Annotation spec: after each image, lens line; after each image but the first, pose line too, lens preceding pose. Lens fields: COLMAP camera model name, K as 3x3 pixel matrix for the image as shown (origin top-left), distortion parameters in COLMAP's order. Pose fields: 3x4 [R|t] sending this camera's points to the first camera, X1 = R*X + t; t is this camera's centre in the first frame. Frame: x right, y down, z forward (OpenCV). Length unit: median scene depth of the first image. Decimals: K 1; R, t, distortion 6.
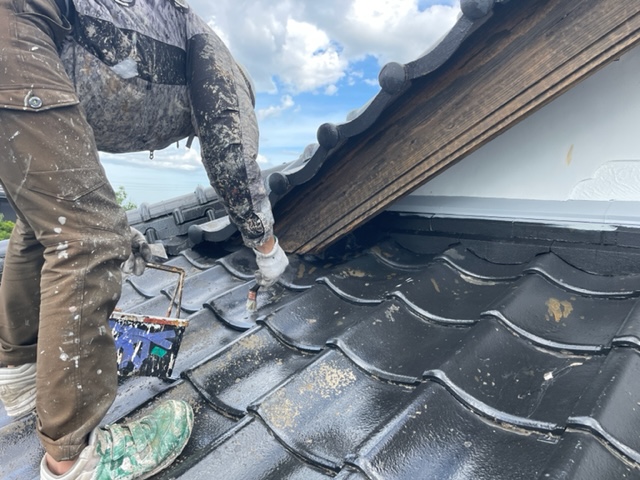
lens RADIAL K [[484.7, 0, 316.9], [0, 484.7, 239.0], [0, 0, 1]] dist [0.065647, -0.079792]
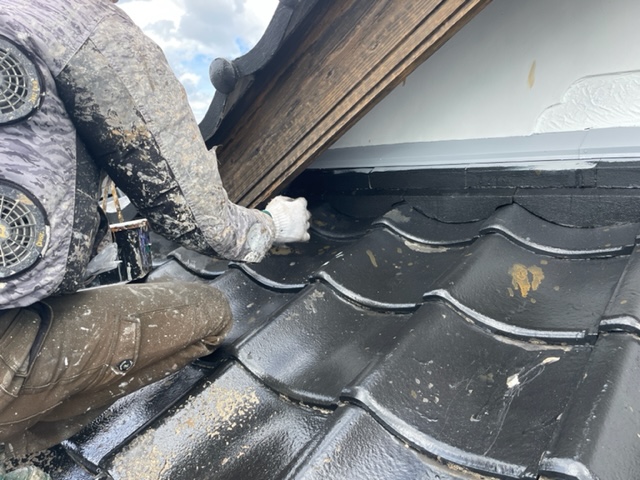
lens RADIAL K [[484.7, 0, 320.7], [0, 484.7, 241.2], [0, 0, 1]] dist [0.065647, -0.079792]
pose [[0.995113, -0.090035, 0.040540, 0.136575], [0.086871, 0.993466, 0.074019, 0.002851], [-0.046939, -0.070135, 0.996433, 0.239368]]
